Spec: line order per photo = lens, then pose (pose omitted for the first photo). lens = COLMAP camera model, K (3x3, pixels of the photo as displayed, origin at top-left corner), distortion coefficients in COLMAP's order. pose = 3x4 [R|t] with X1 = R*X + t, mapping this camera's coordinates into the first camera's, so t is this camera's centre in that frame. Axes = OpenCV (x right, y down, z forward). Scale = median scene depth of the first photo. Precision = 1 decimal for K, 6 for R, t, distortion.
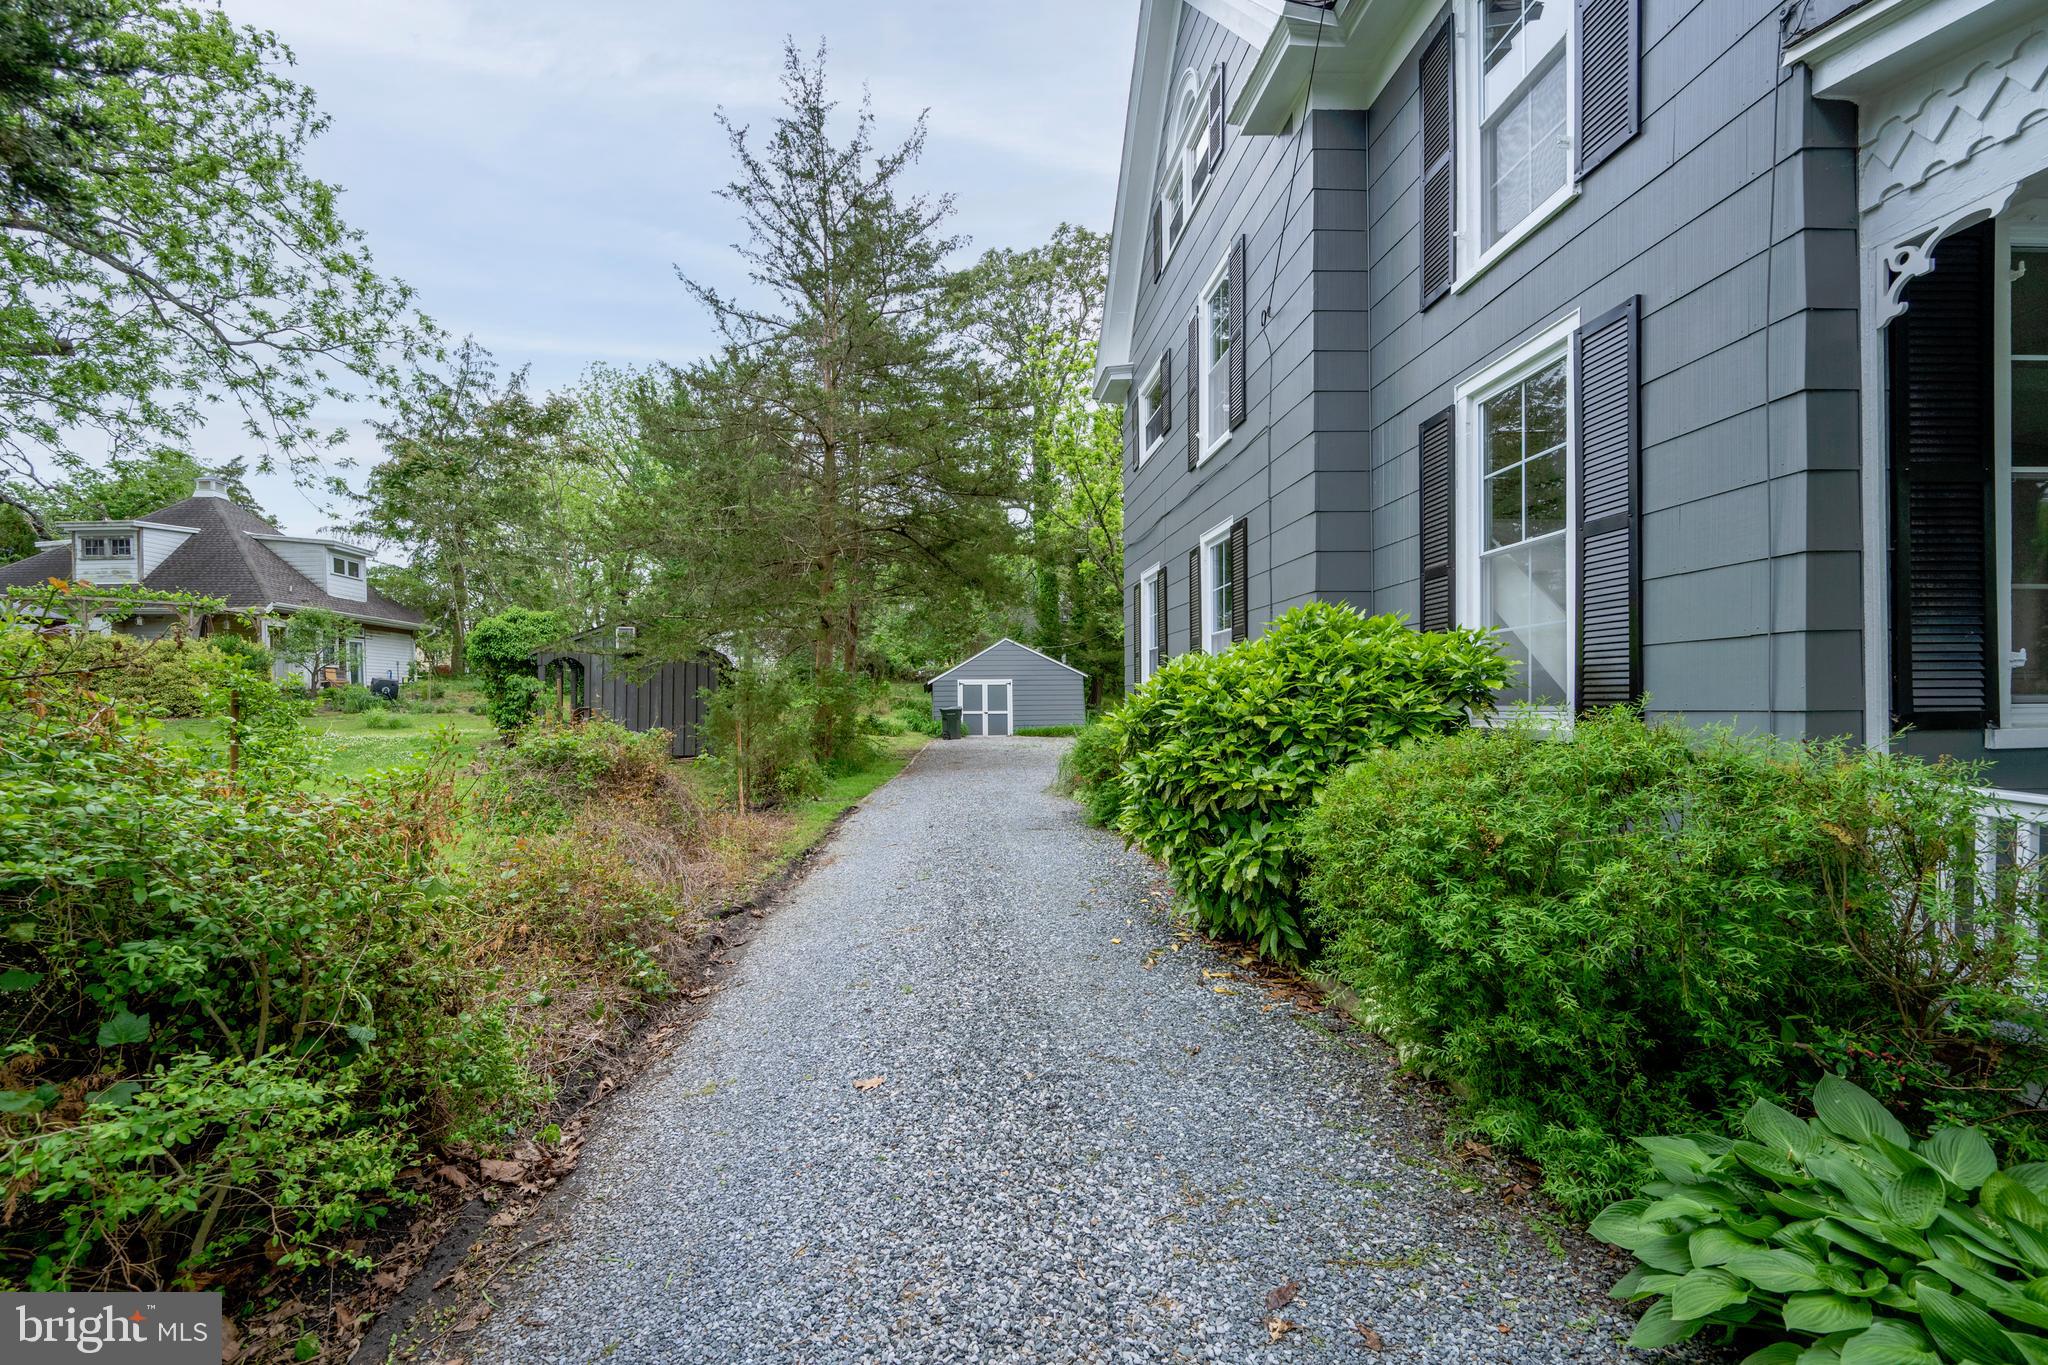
lens RADIAL K [[871.6, 0, 971.5], [0, 871.6, 694.1], [0, 0, 1]] dist [-0.000220, -0.000069]
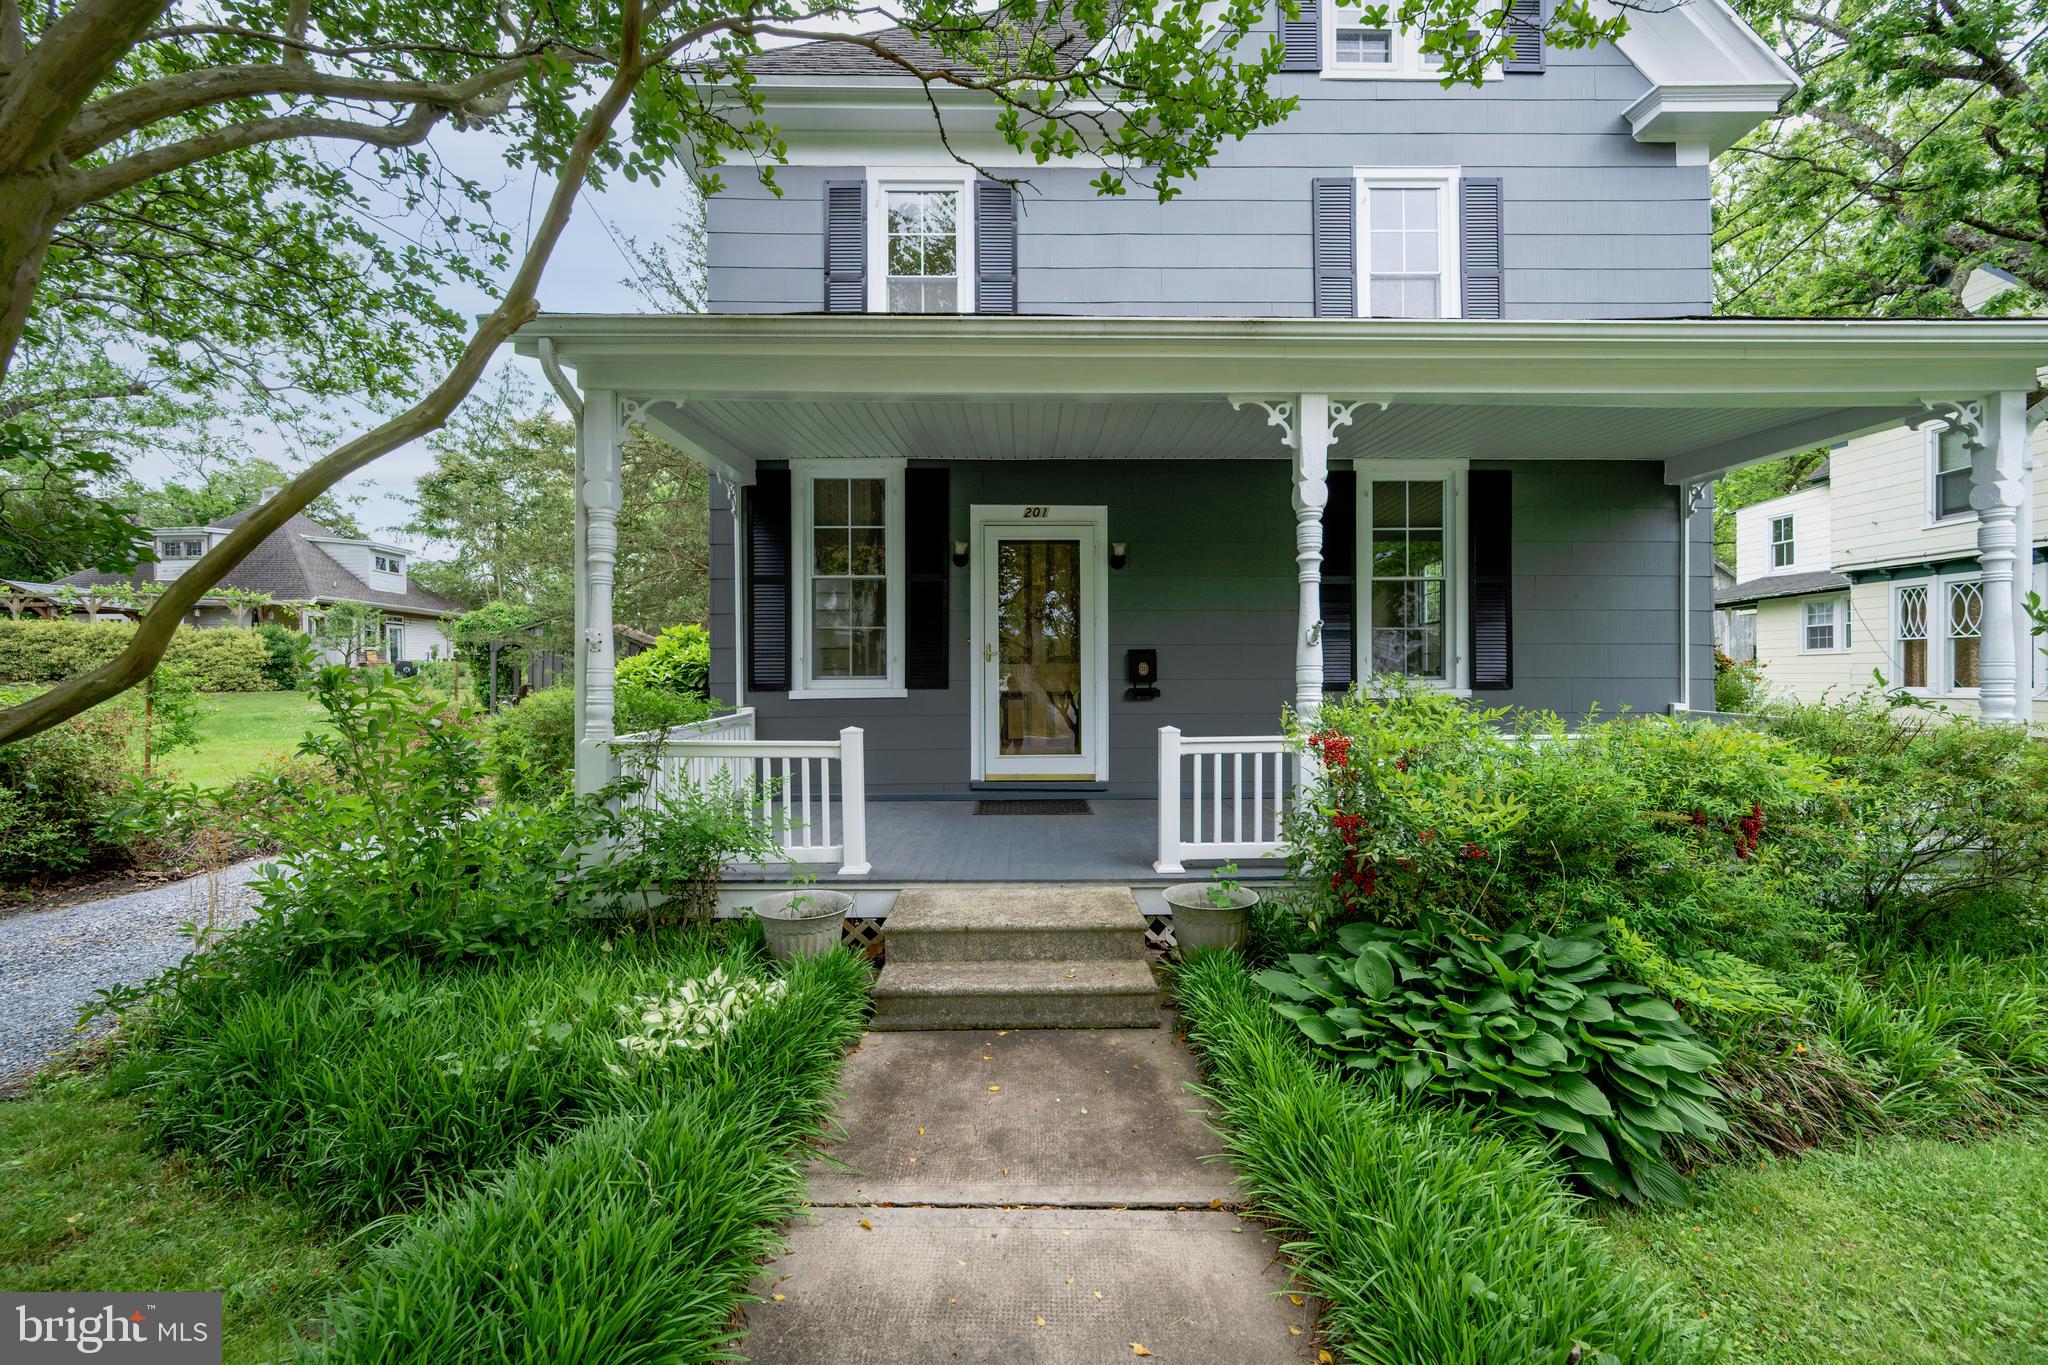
lens RADIAL K [[822.6, 0, 1020.0], [0, 822.6, 674.9], [0, 0, 1]] dist [-0.008920, 0.000396]
pose [[0.999948, 0.002277, -0.009984, 0.155479], [-0.002261, 0.999996, 0.001568, -0.000497], [0.009987, -0.001546, 0.999949, -0.099517]]
